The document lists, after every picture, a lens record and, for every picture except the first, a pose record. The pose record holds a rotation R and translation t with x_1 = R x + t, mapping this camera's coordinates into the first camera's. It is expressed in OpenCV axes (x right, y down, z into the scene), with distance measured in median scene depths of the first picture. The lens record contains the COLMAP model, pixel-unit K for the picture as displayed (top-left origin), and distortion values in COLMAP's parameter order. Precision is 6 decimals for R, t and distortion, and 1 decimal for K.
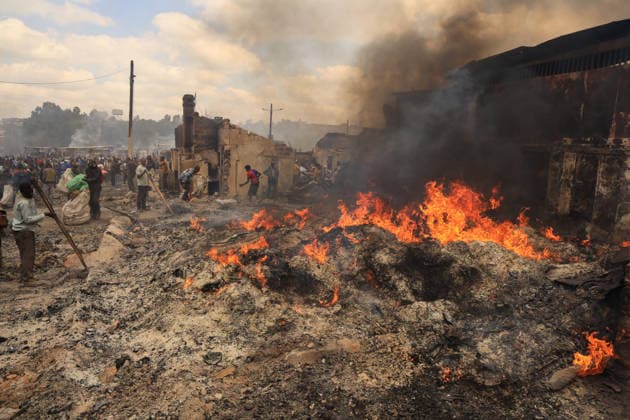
lens RADIAL K [[442.7, 0, 317.2], [0, 442.7, 212.4], [0, 0, 1]] dist [-0.042717, 0.008744]
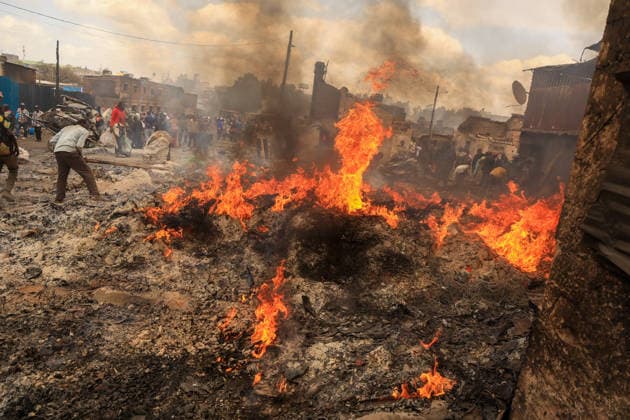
lens RADIAL K [[442.7, 0, 316.0], [0, 442.7, 208.2], [0, 0, 1]] dist [-0.042717, 0.008744]
pose [[0.912025, 0.166402, -0.374862, 0.492150], [-0.157535, 0.986013, 0.054415, 0.030784], [0.378674, 0.009426, 0.925482, 0.260010]]
